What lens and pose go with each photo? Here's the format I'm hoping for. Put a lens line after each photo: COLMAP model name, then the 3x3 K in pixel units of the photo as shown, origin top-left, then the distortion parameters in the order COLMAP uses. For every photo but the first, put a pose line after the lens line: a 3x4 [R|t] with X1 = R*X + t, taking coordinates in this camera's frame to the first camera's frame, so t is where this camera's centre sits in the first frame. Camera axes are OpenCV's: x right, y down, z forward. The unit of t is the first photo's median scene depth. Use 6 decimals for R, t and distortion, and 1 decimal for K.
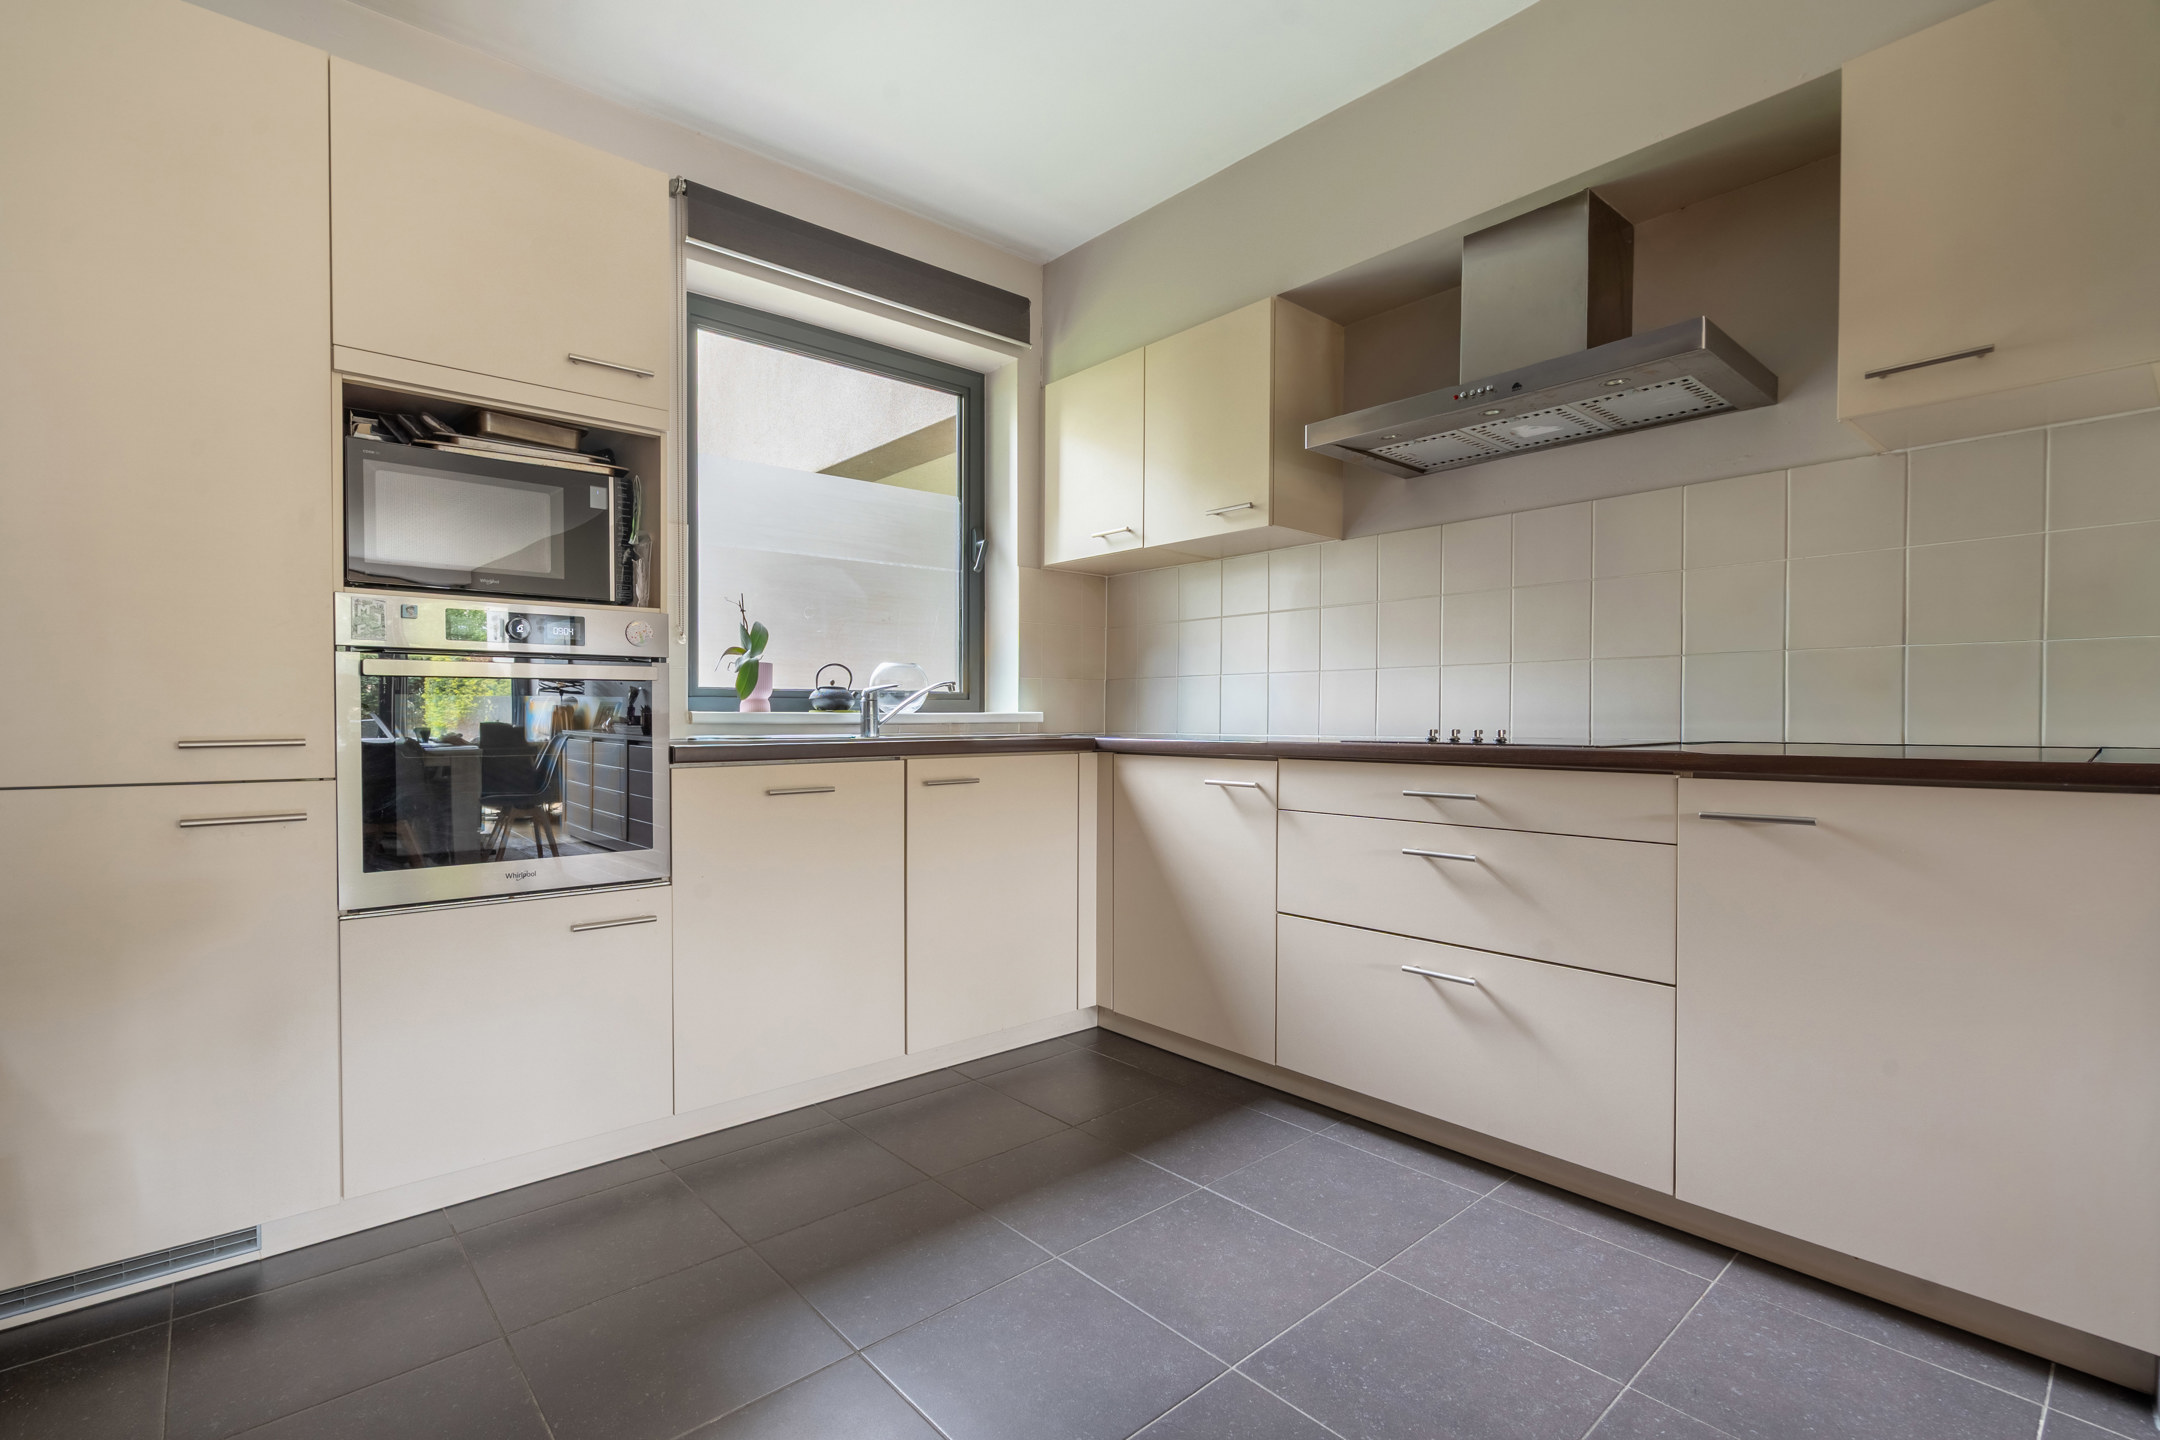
lens RADIAL K [[989.4, 0, 1055.8], [0, 989.4, 737.7], [0, 0, 1]] dist [-0.010363, 0.004104]
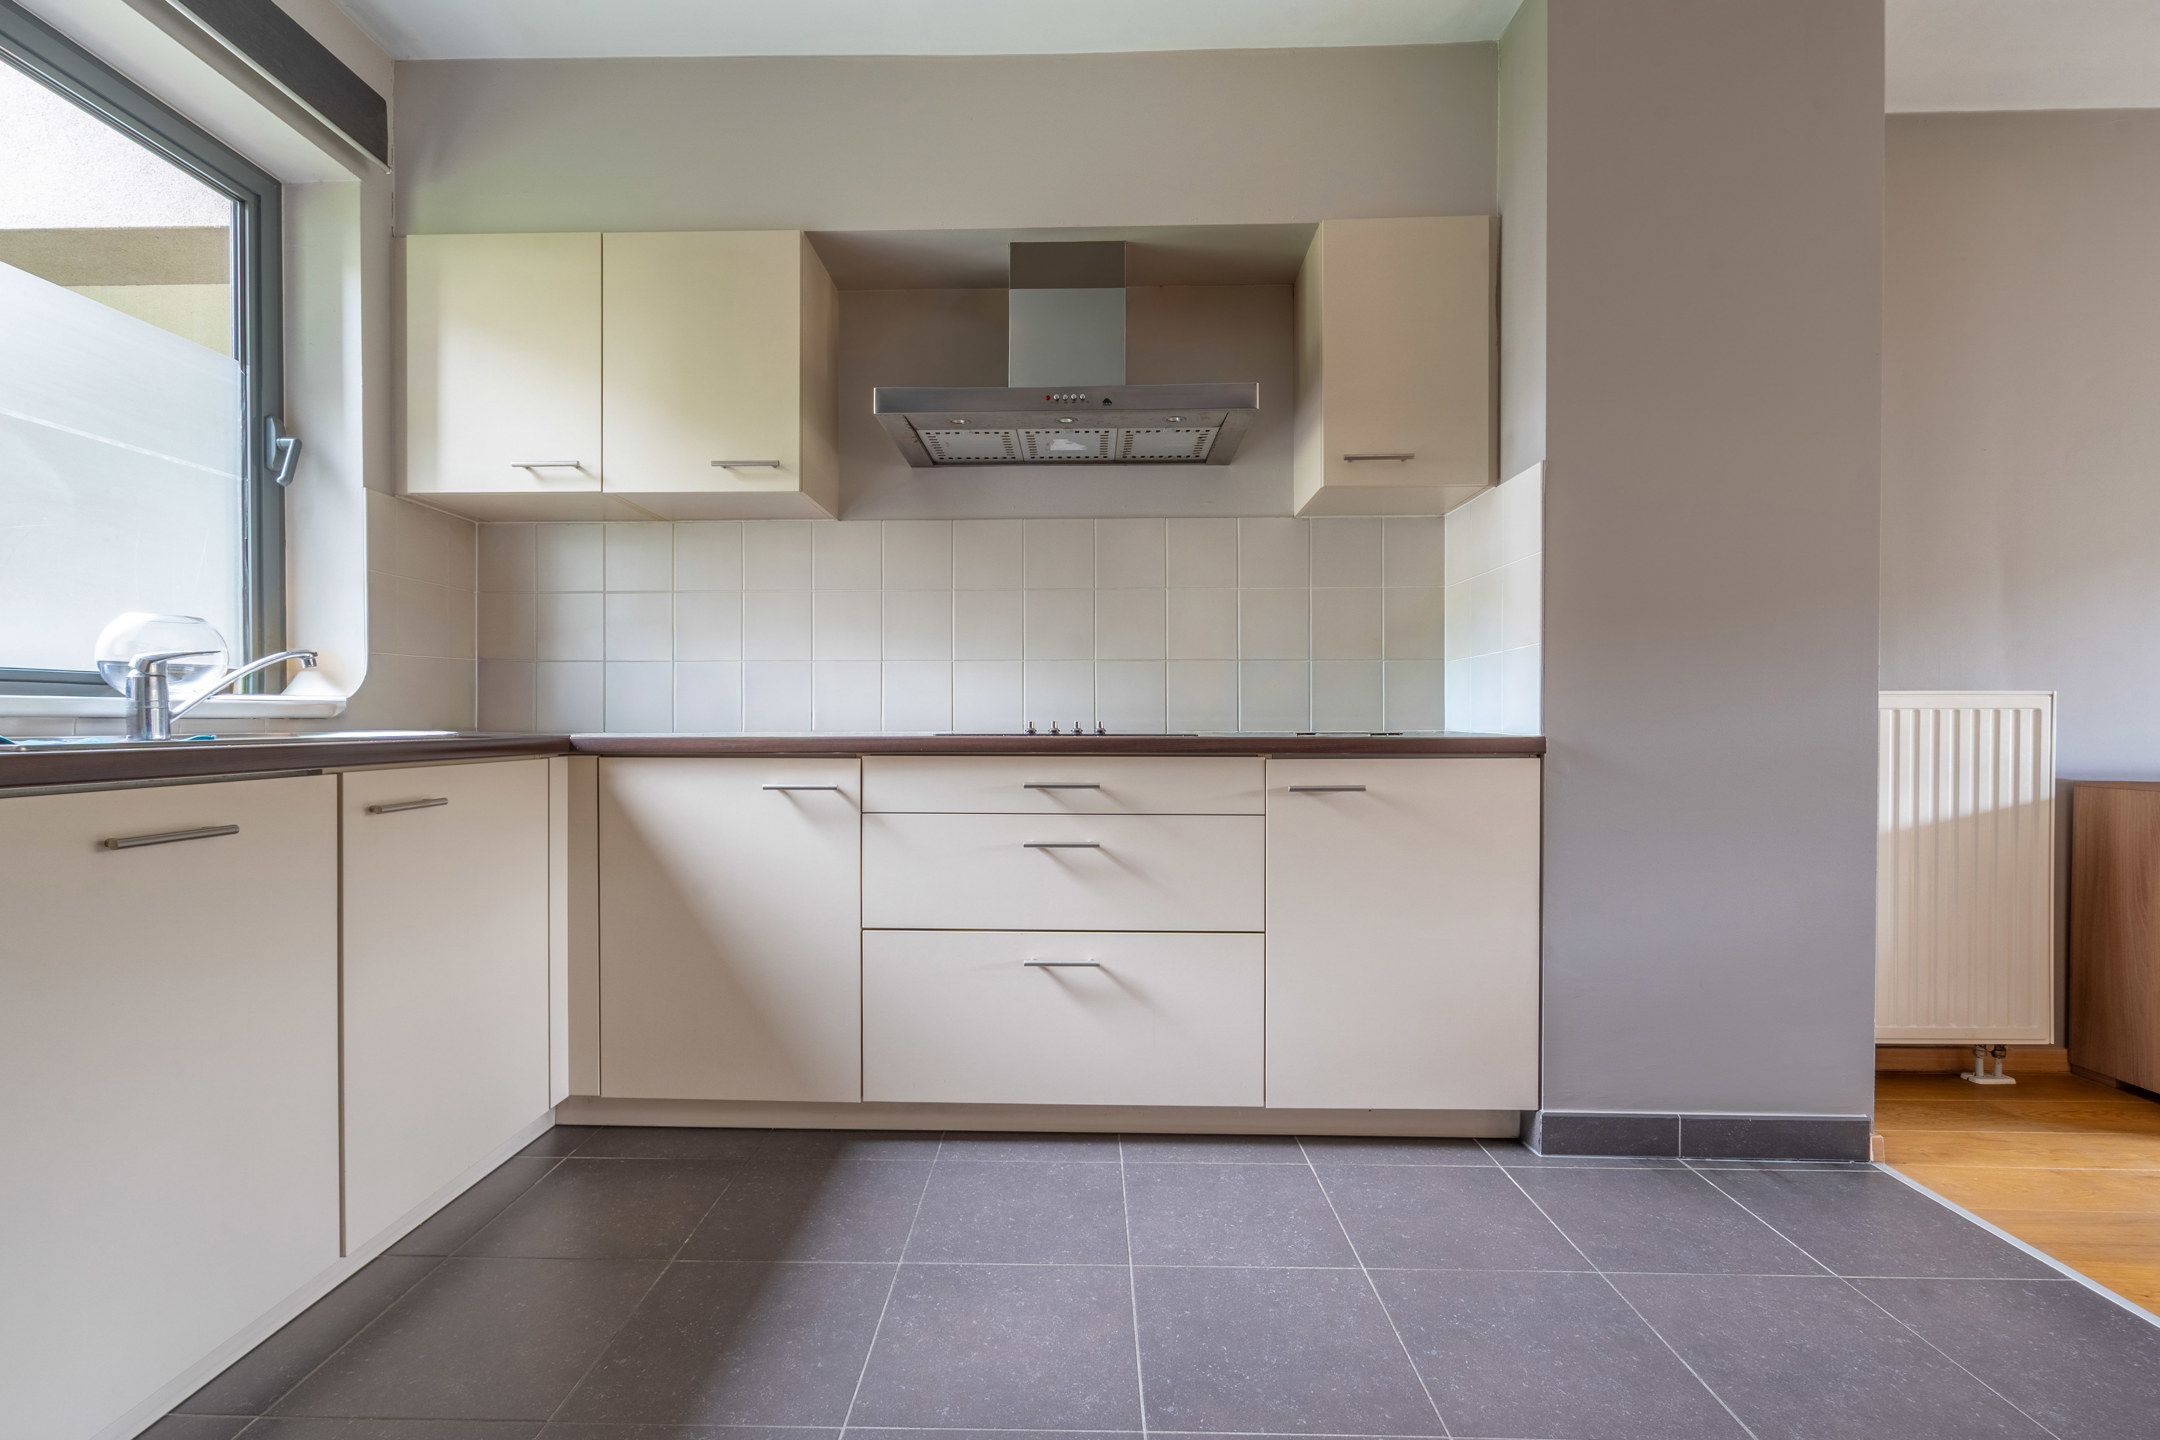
lens RADIAL K [[989.4, 0, 1055.8], [0, 989.4, 737.7], [0, 0, 1]] dist [-0.010363, 0.004104]
pose [[0.666684, -0.011761, 0.745248, -0.316352], [0.014798, 0.999887, 0.002542, 0.005182], [-0.745194, 0.009334, 0.666783, 0.274526]]
